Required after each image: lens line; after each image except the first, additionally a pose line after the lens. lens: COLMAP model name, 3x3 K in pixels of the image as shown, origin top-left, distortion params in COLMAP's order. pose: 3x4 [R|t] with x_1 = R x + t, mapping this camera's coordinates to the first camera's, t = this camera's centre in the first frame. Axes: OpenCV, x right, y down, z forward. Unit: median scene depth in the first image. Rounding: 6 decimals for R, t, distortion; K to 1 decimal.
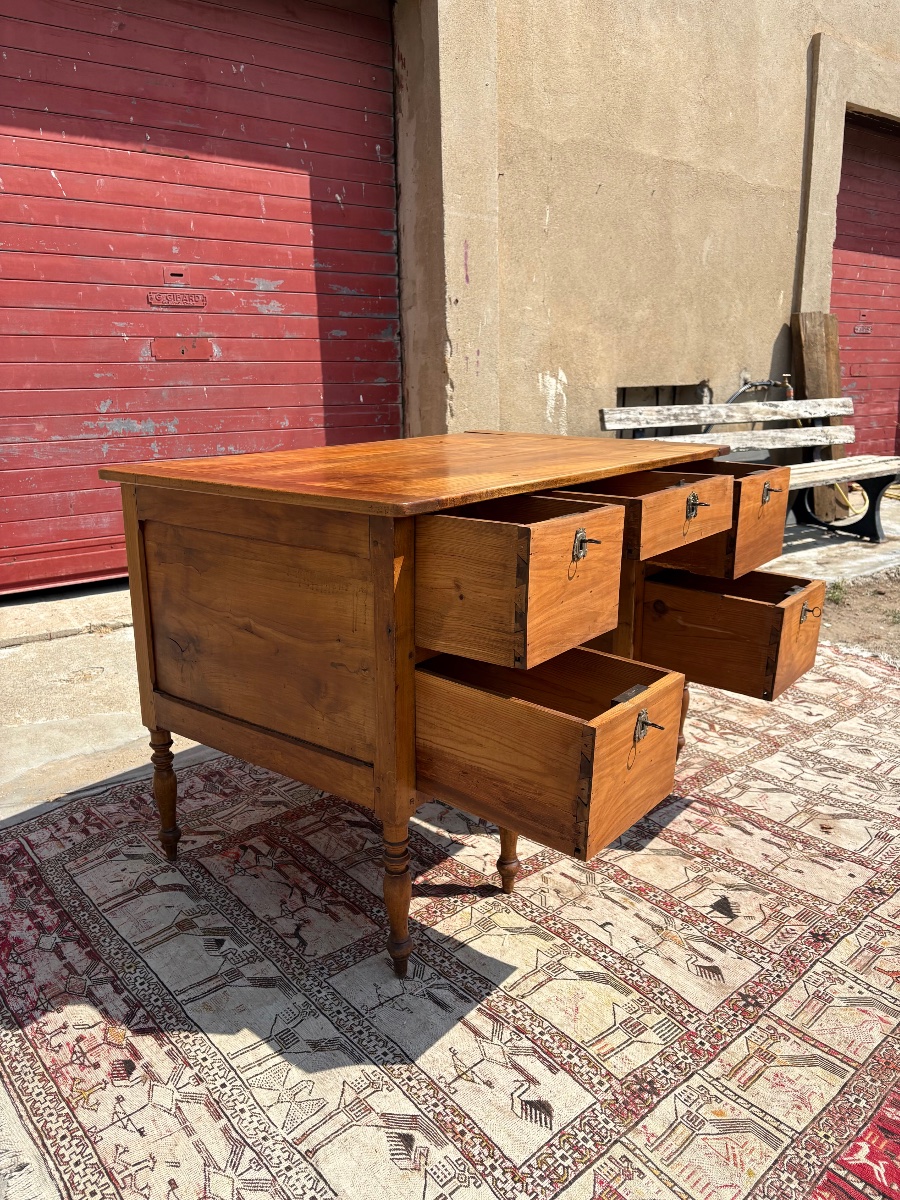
lens RADIAL K [[919.8, 0, 446.9], [0, 919.8, 584.8], [0, 0, 1]] dist [0.016340, 0.012821]
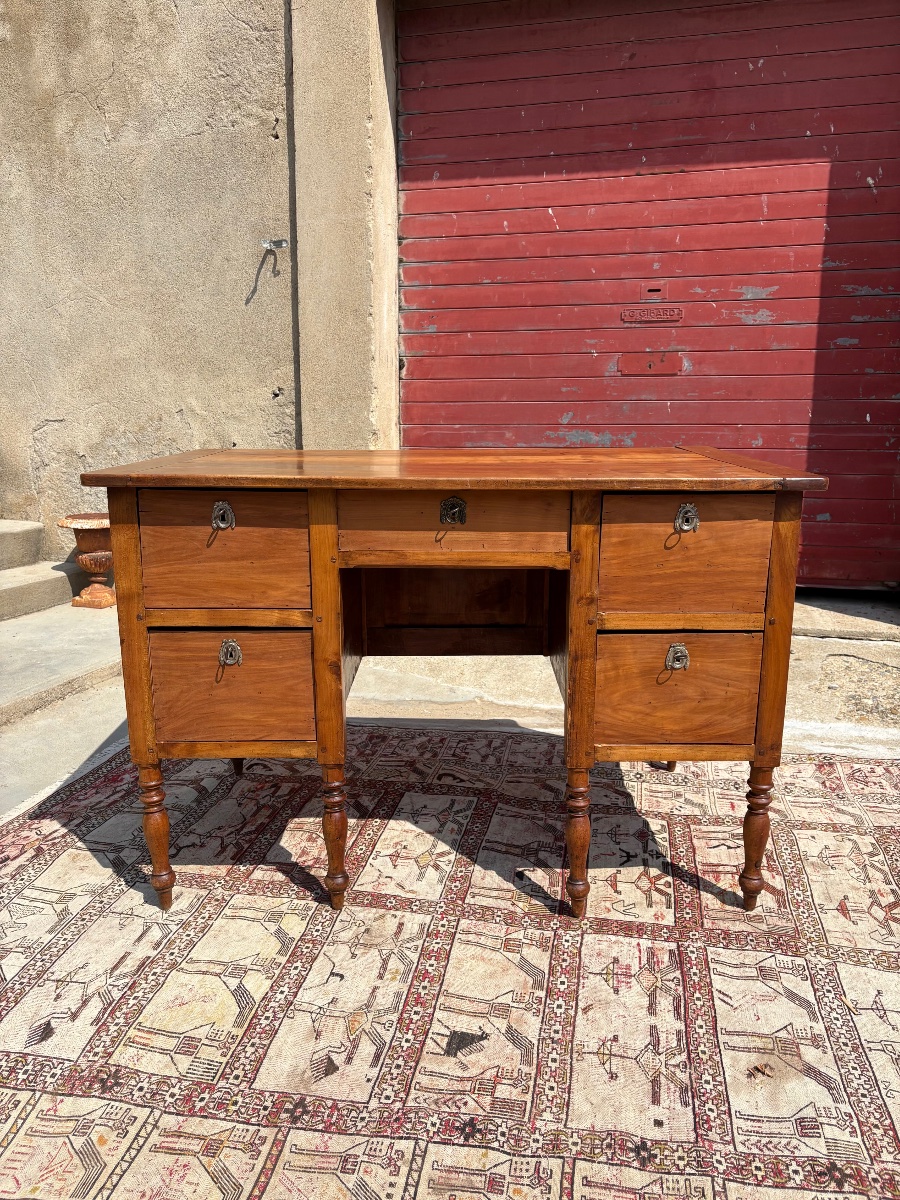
lens RADIAL K [[917.3, 0, 452.0], [0, 917.3, 598.3], [0, 0, 1]] dist [0.020786, -0.001560]
pose [[0.614776, 0.174882, -0.769069, 0.821991], [-0.185825, 0.979773, 0.074251, -0.078072], [0.766498, 0.097265, 0.634838, 0.448263]]
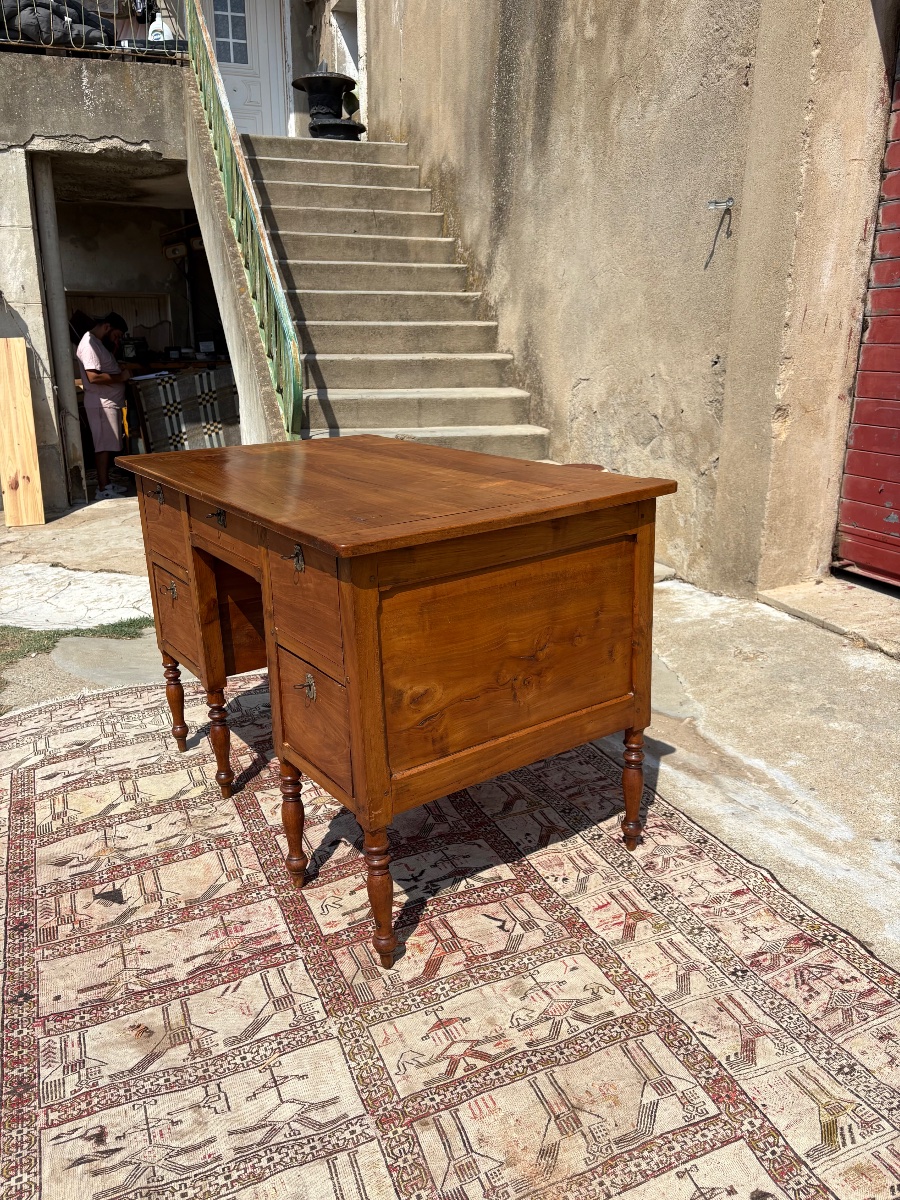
lens RADIAL K [[919.7, 0, 447.6], [0, 919.7, 596.2], [0, 0, 1]] dist [0.019682, 0.007897]
pose [[-0.305361, 0.283030, -0.909202, 1.058474], [-0.196964, 0.915385, 0.351106, -0.433604], [0.931644, 0.286294, -0.223776, 1.491456]]
